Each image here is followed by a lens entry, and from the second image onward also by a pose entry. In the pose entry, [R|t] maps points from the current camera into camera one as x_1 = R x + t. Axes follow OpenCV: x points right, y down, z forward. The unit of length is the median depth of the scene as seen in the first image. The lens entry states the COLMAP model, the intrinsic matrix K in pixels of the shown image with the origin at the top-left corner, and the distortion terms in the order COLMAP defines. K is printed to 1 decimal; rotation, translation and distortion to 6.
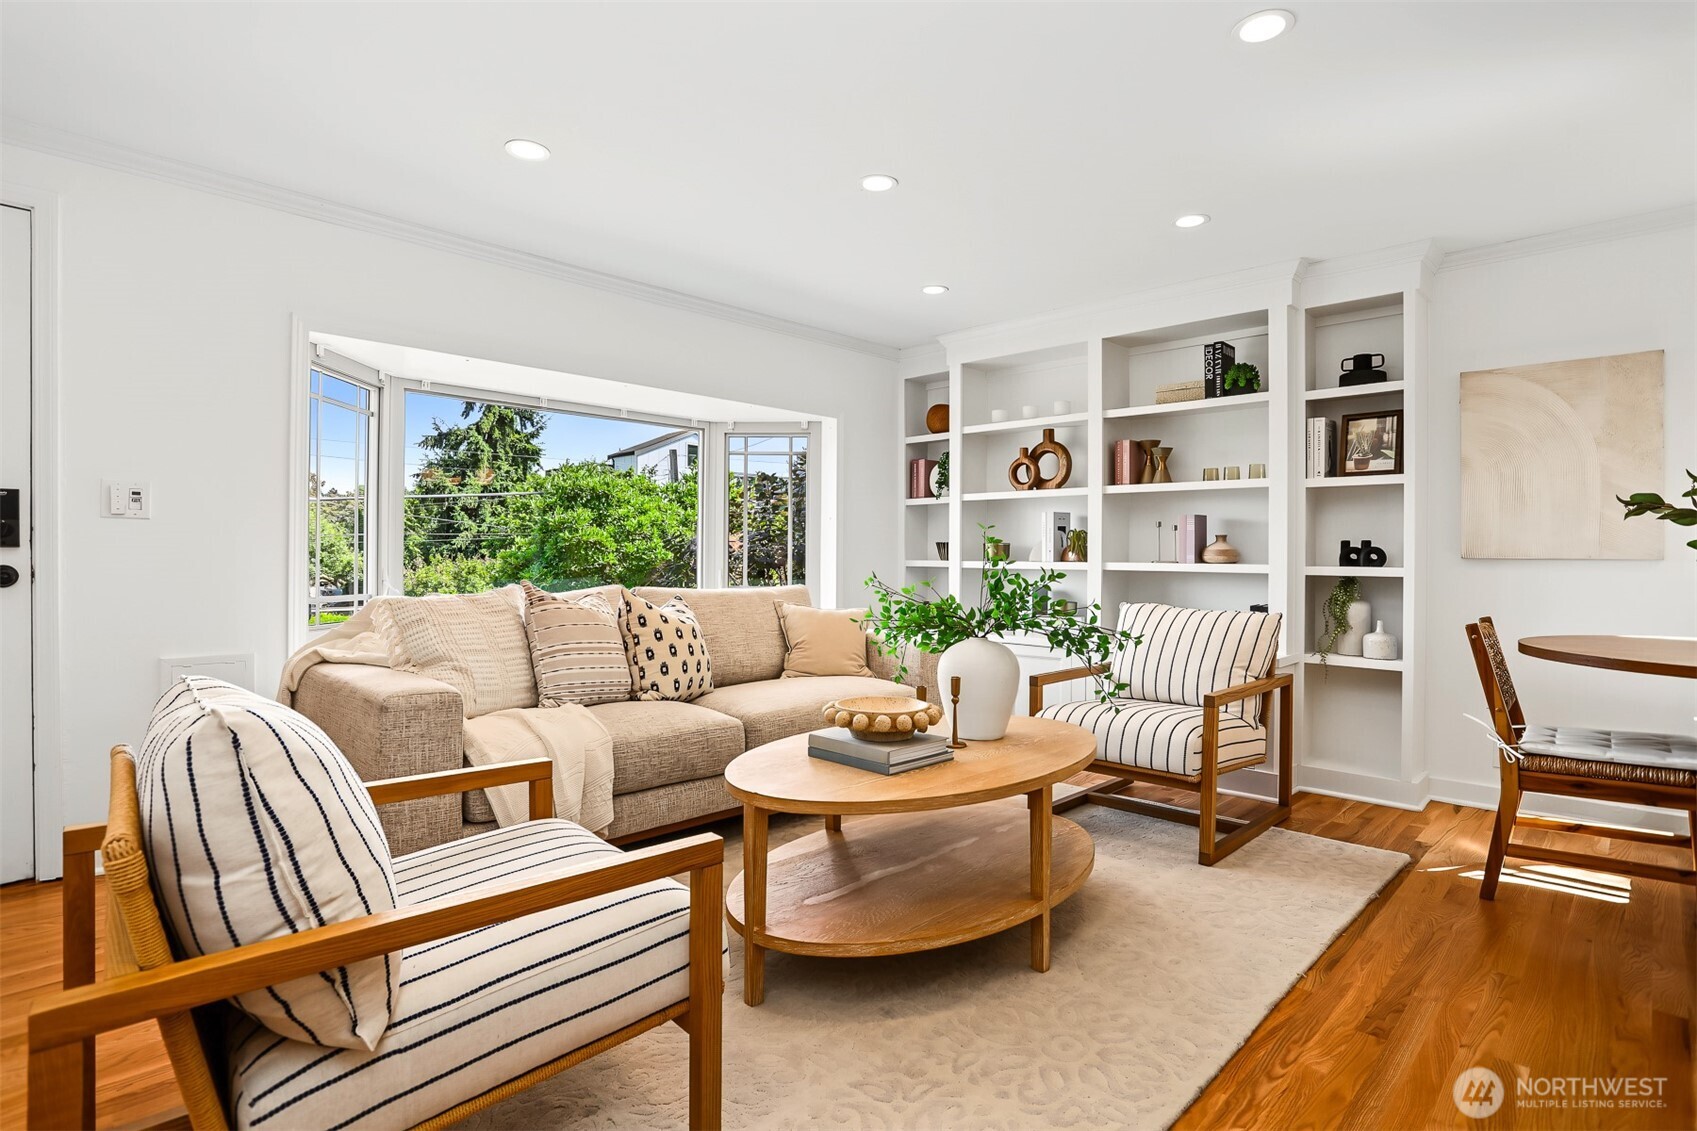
lens RADIAL K [[844.3, 0, 849.1], [0, 844.3, 550.5], [0, 0, 1]] dist [-0.066586, 0.026475]
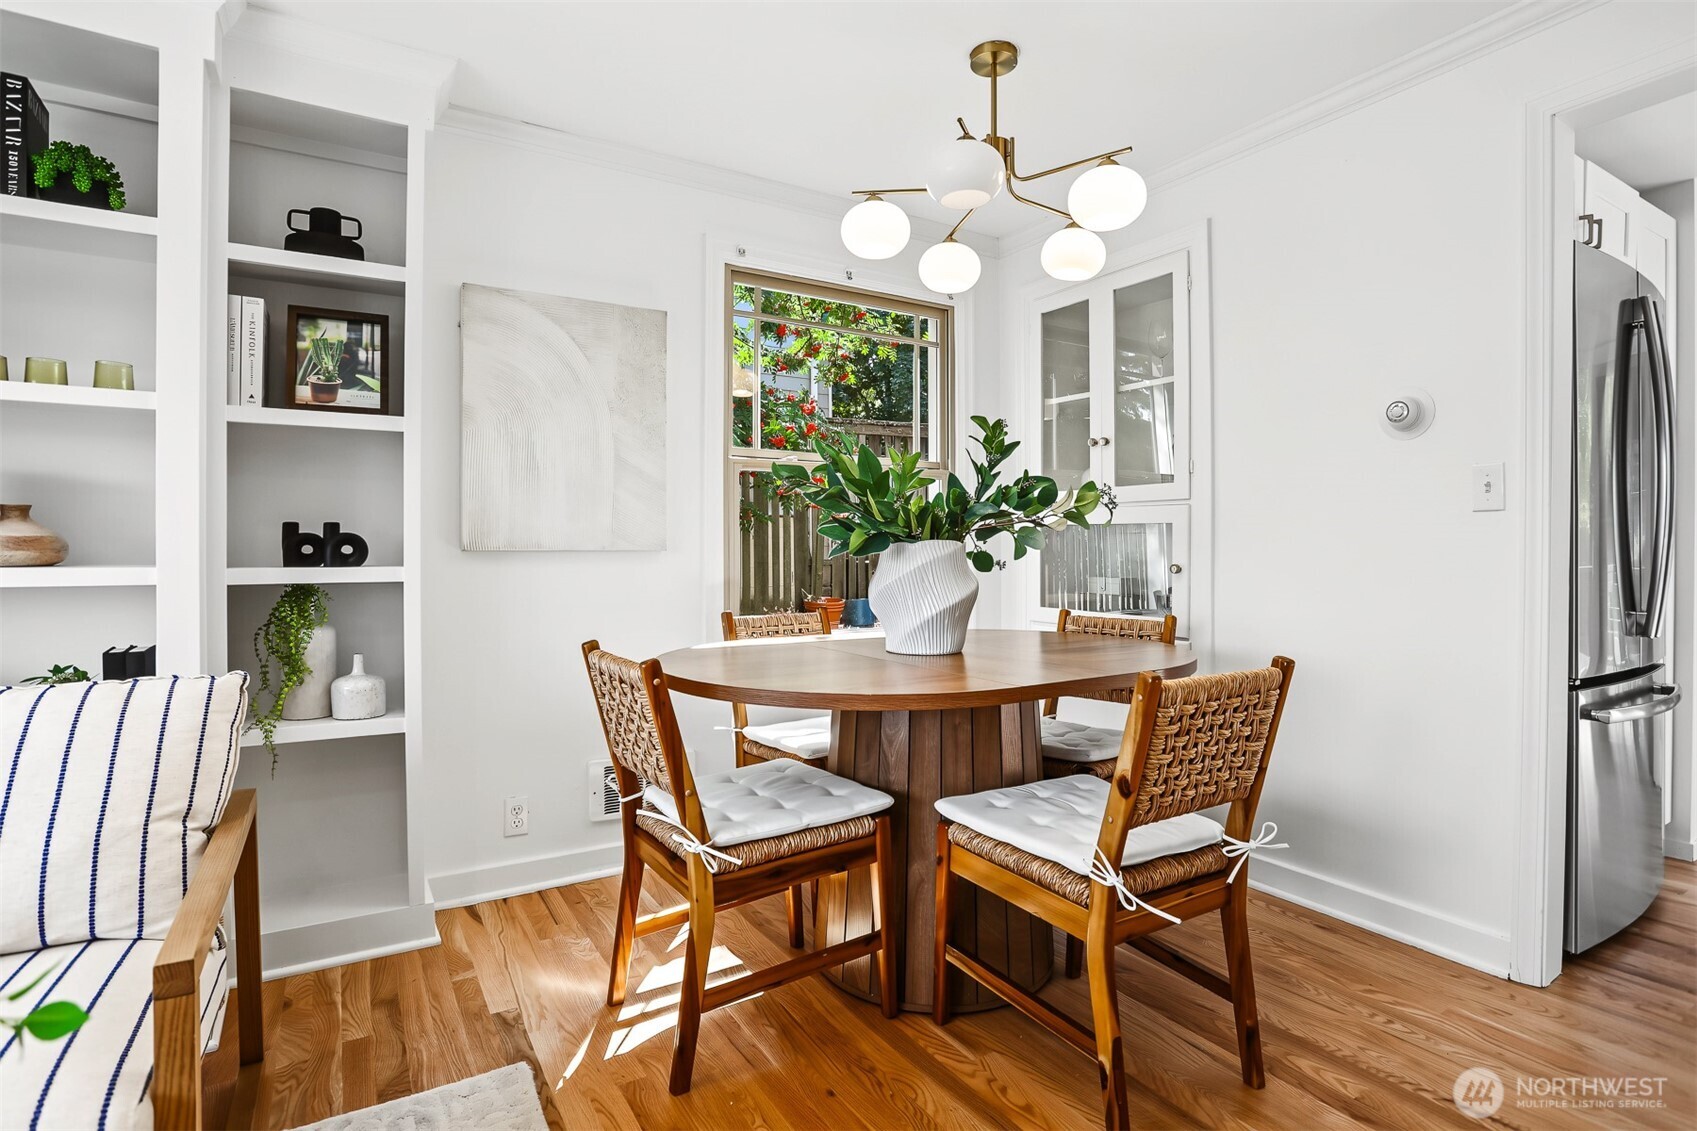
lens RADIAL K [[844.3, 0, 849.1], [0, 844.3, 550.5], [0, 0, 1]] dist [-0.066586, 0.026475]
pose [[0.241167, -0.009220, 0.970440, 0.137493], [0.000596, 0.999956, 0.009352, 0.002815], [-0.970483, -0.001677, 0.241162, 0.493058]]
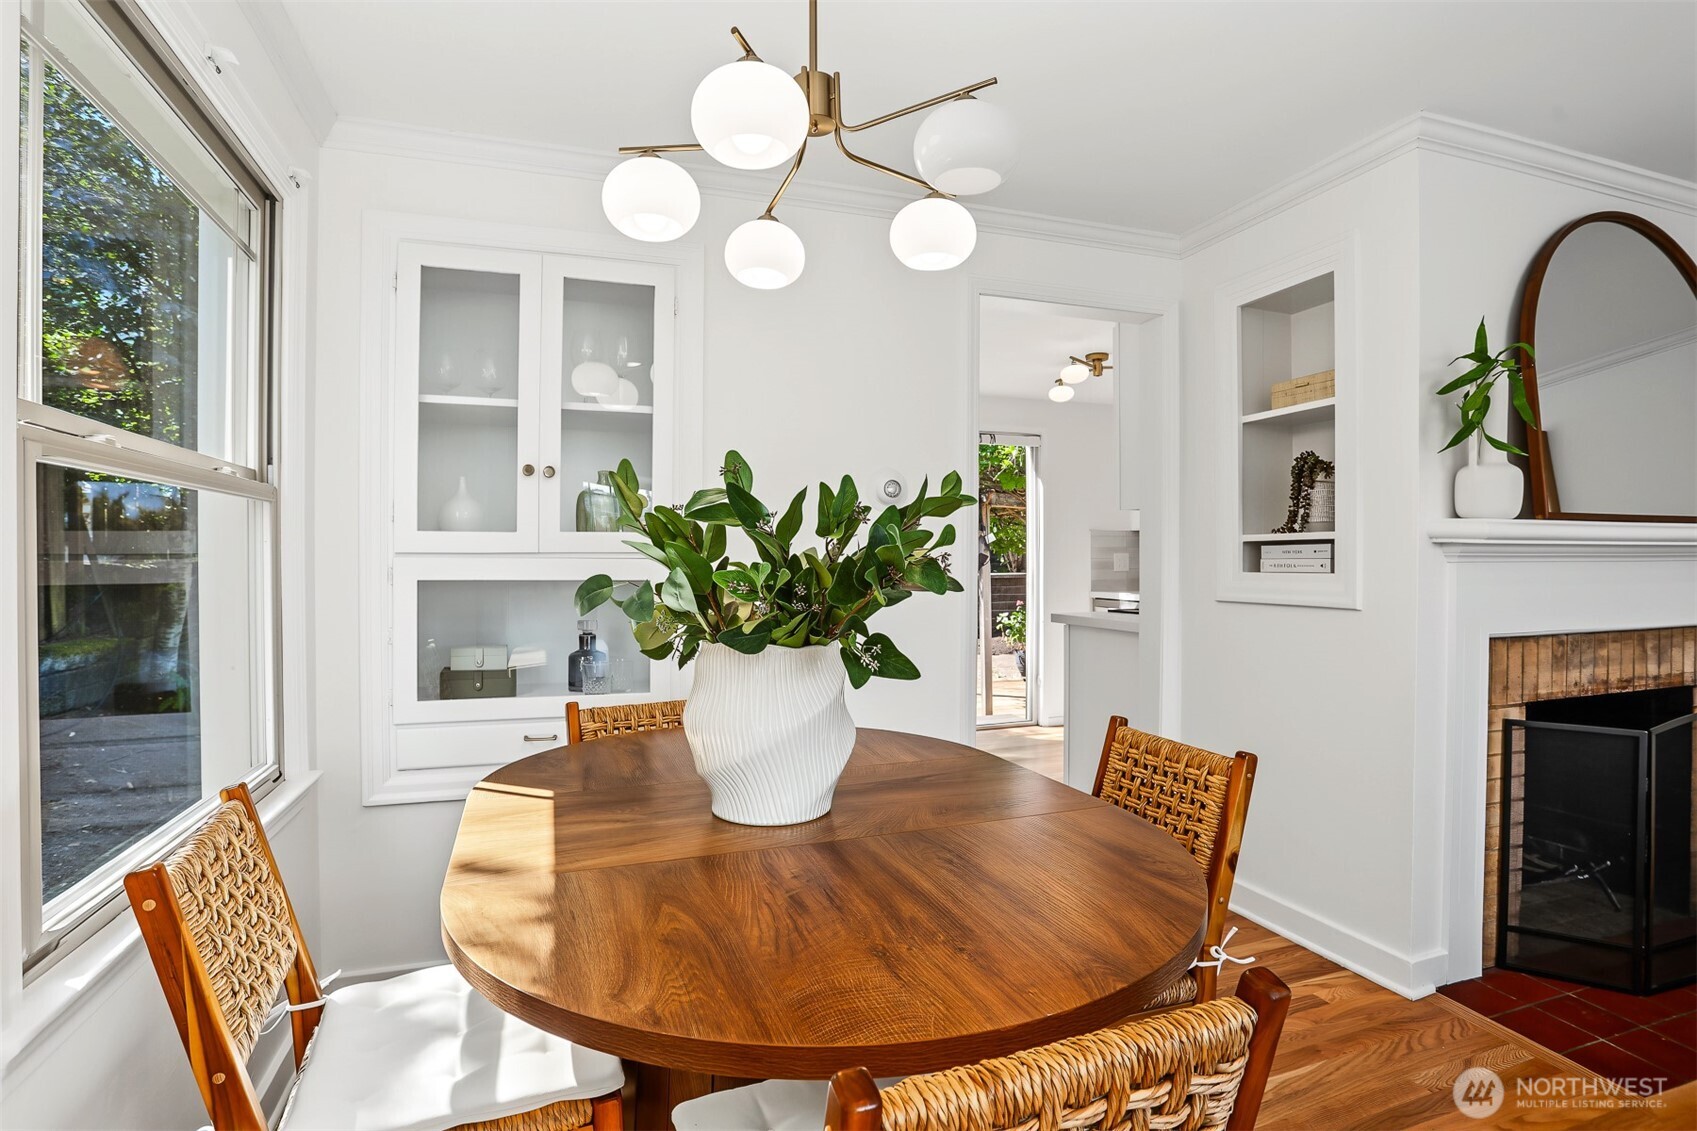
lens RADIAL K [[844.3, 0, 849.1], [0, 844.3, 550.5], [0, 0, 1]] dist [-0.066586, 0.026475]
pose [[-0.891860, -0.003348, 0.452300, 0.541542], [-0.005414, 0.999980, -0.003273, -0.039092], [-0.452280, -0.005368, -0.891860, 0.931586]]
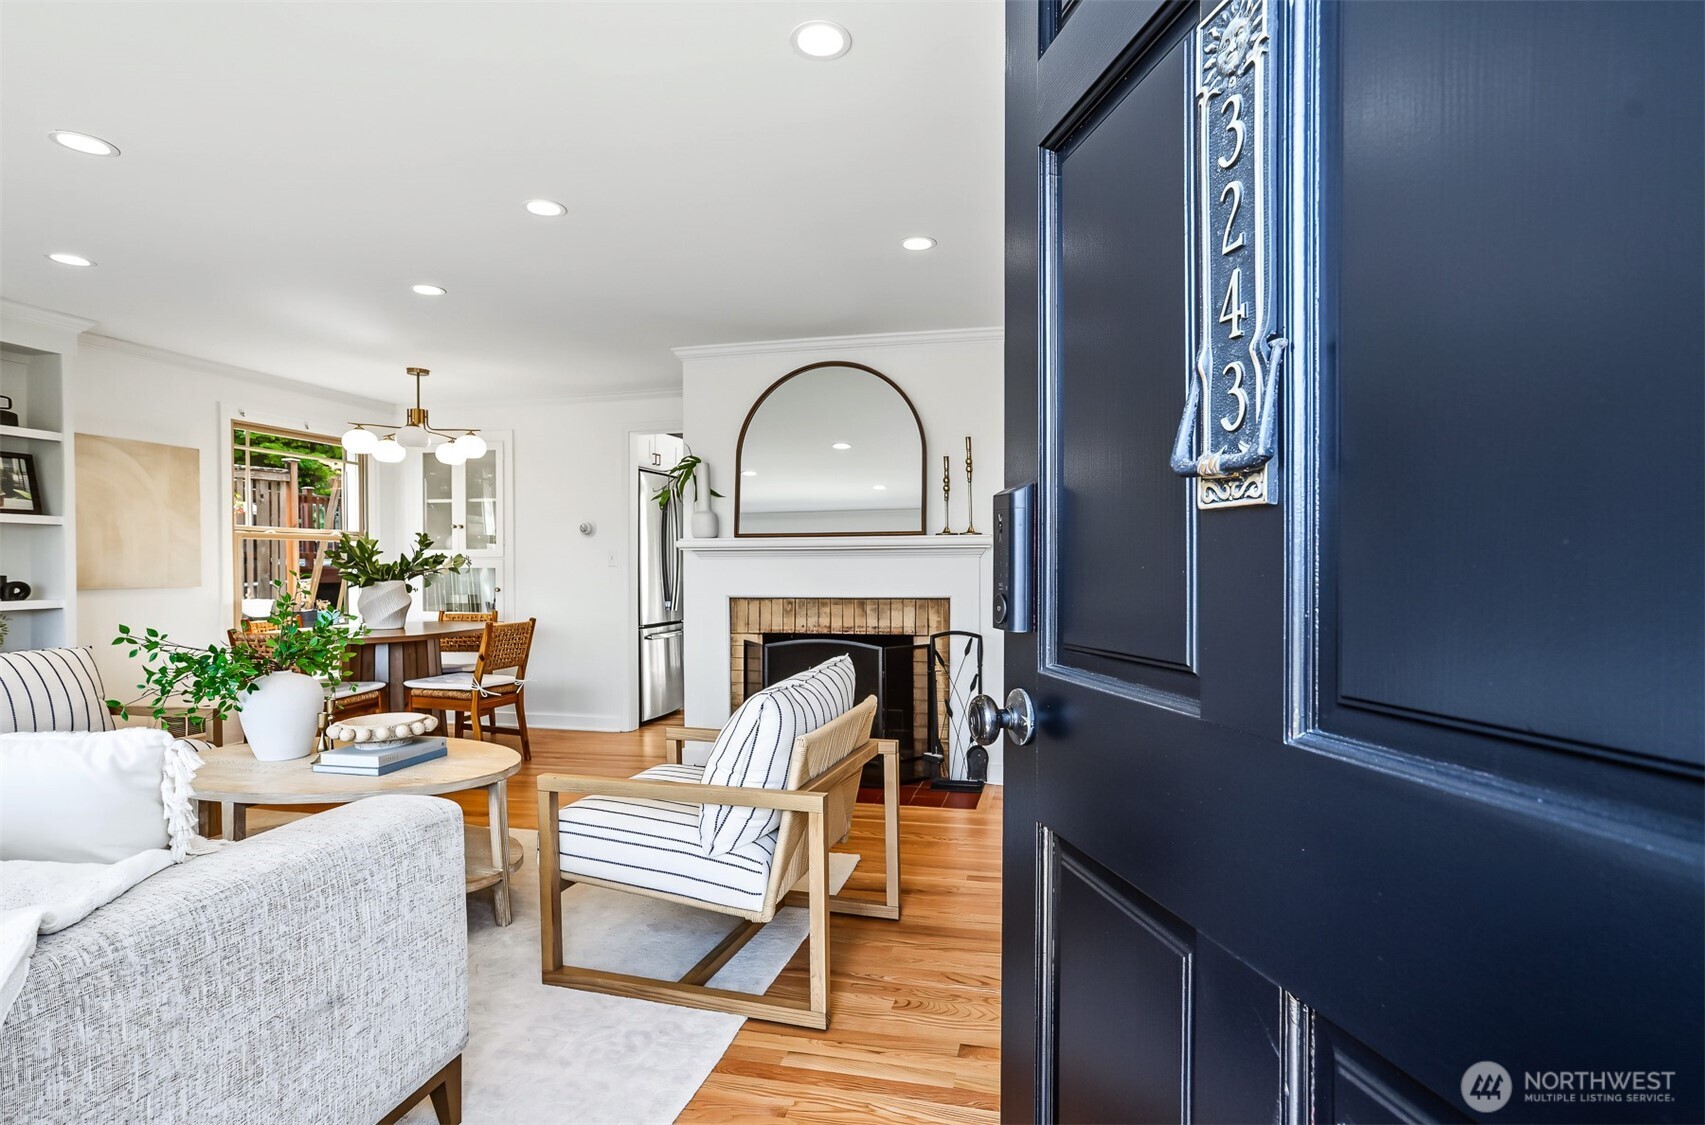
lens RADIAL K [[842.3, 0, 864.5], [0, 842.3, 572.1], [0, 0, 1]] dist [-0.026076, 0.029396]
pose [[-0.515293, -0.012974, 0.856916, -0.839054], [-0.000909, 0.999893, 0.014591, -0.032745], [-0.857014, 0.006739, -0.515250, 0.619466]]
